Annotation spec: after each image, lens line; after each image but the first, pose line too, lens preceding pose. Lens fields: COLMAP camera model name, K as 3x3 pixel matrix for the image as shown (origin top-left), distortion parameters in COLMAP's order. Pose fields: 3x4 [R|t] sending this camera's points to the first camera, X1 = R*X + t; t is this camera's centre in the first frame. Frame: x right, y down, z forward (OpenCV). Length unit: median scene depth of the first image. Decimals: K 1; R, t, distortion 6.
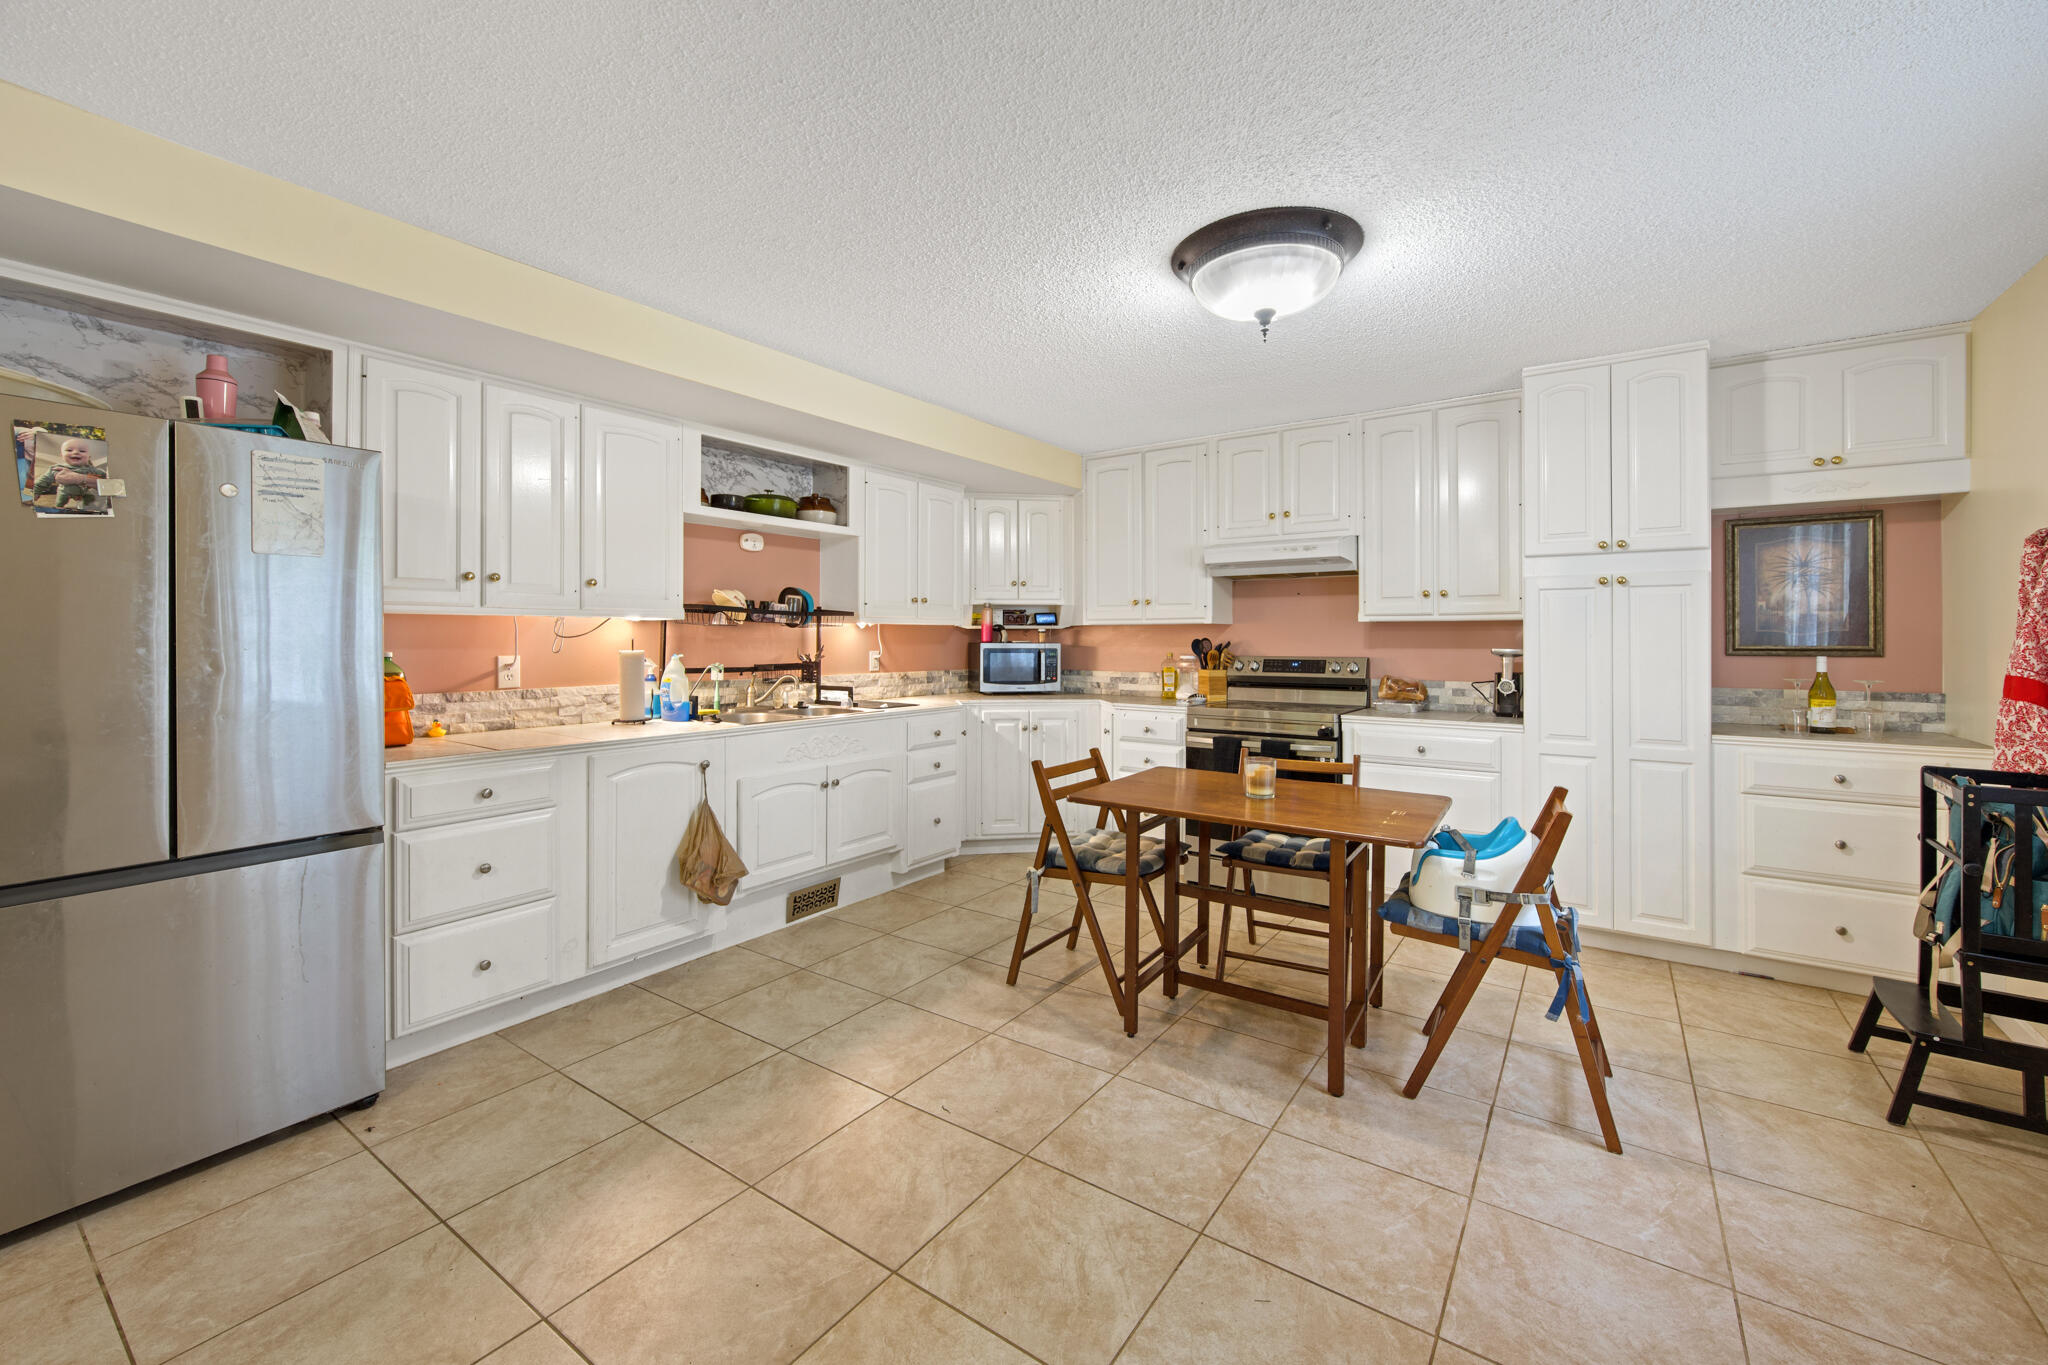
lens RADIAL K [[827.4, 0, 1024.0], [0, 827.4, 635.1], [0, 0, 1]] dist [-0.003098, 0.000036]
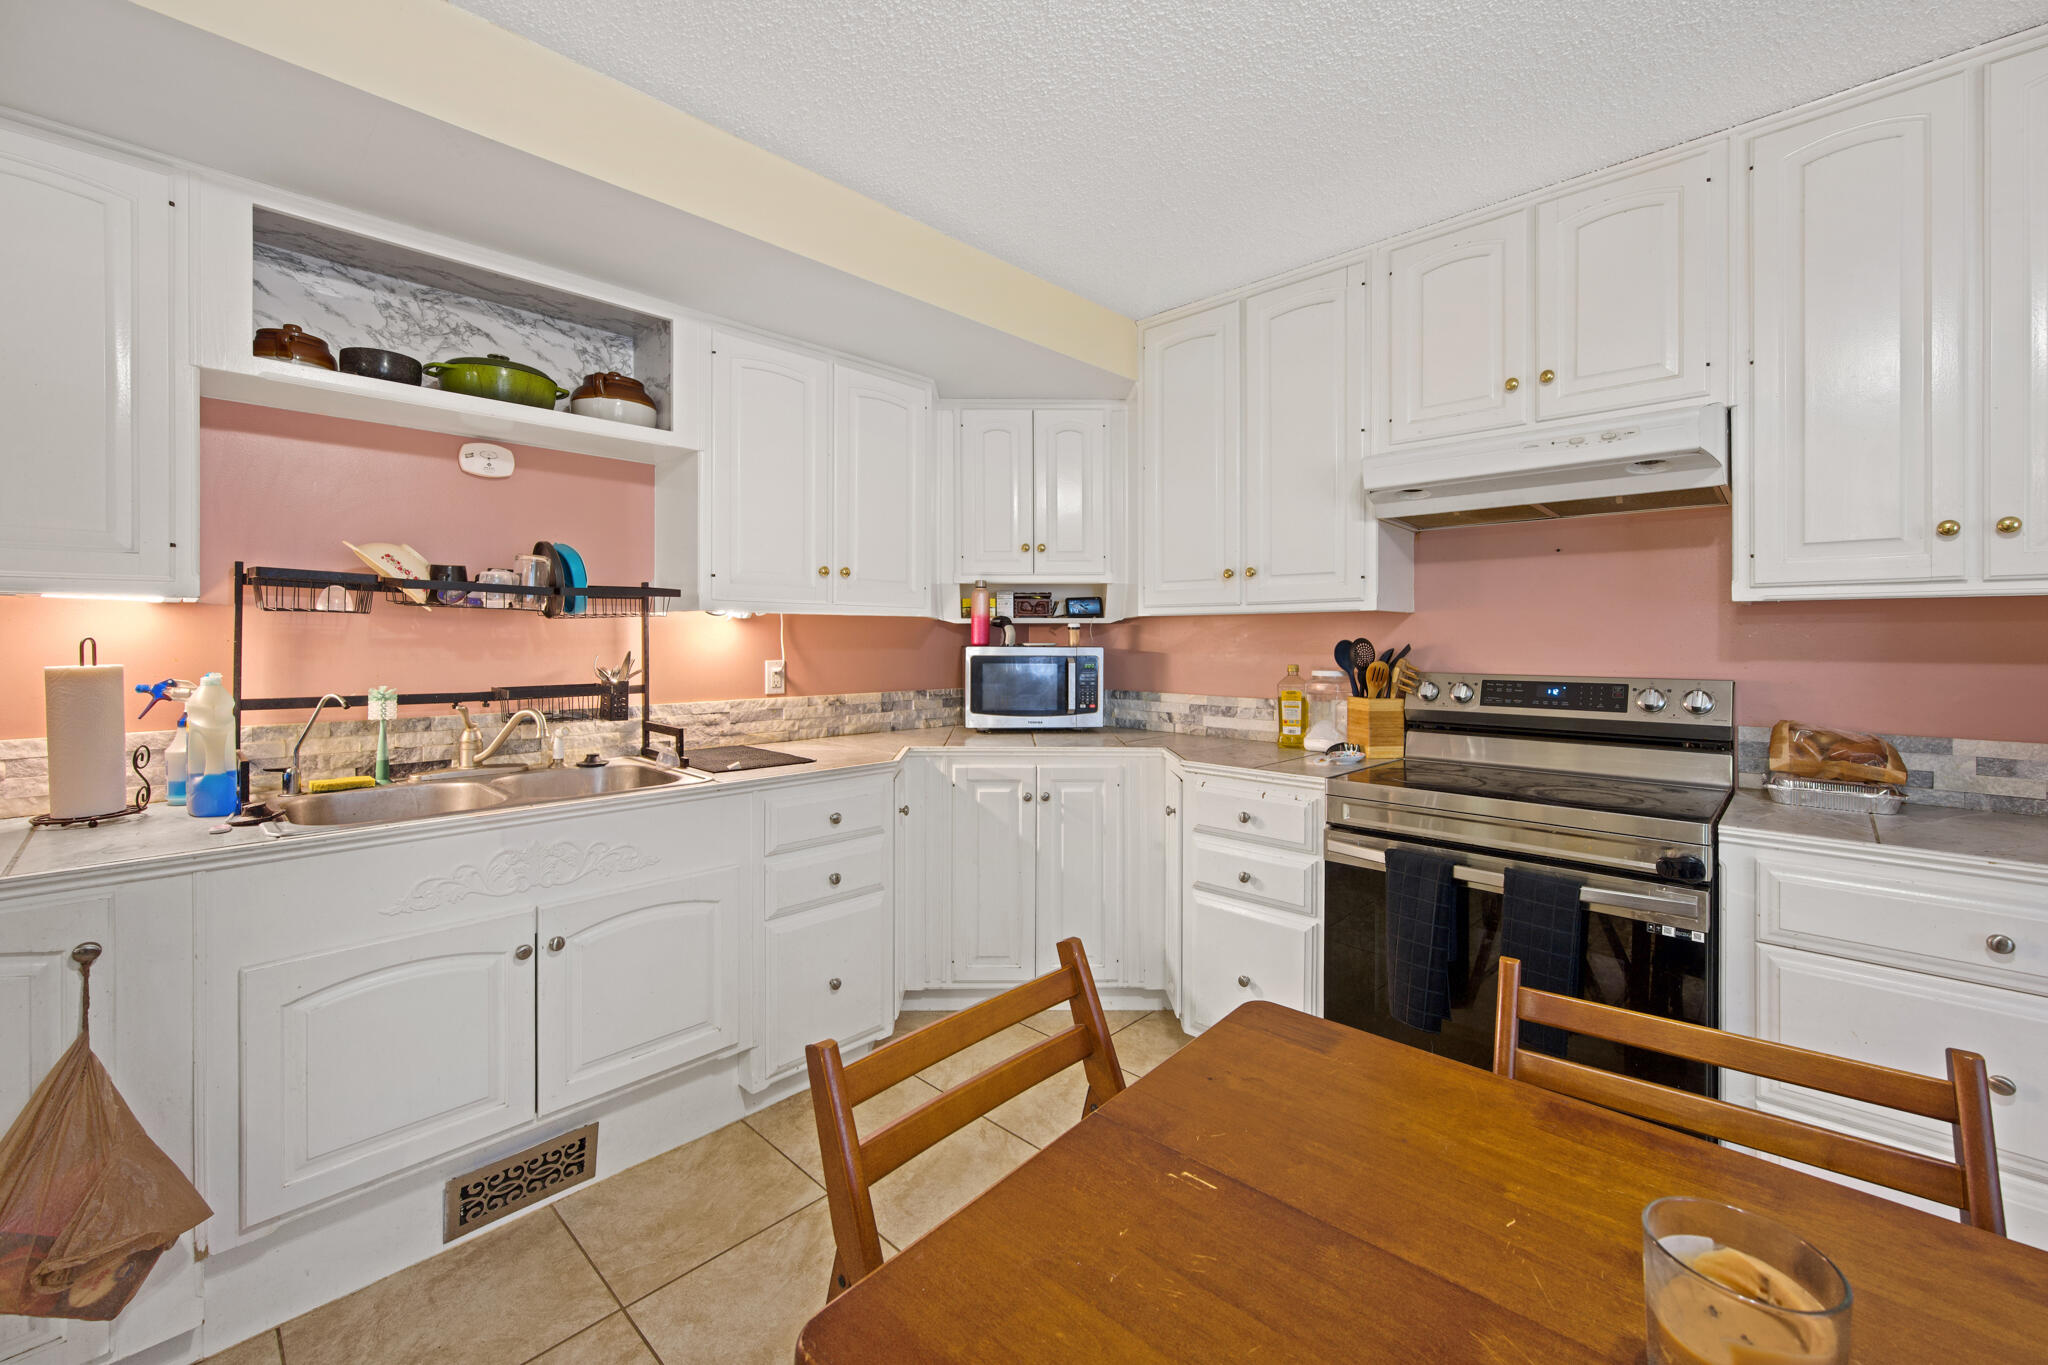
lens RADIAL K [[827.4, 0, 1027.1], [0, 827.4, 640.5], [0, 0, 1]] dist [-0.003098, 0.000036]
pose [[0.989549, 0.000412, -0.144196, 0.095946], [0.000495, 0.999980, 0.006255, 0.001799], [0.144196, -0.006261, 0.989529, 0.511612]]
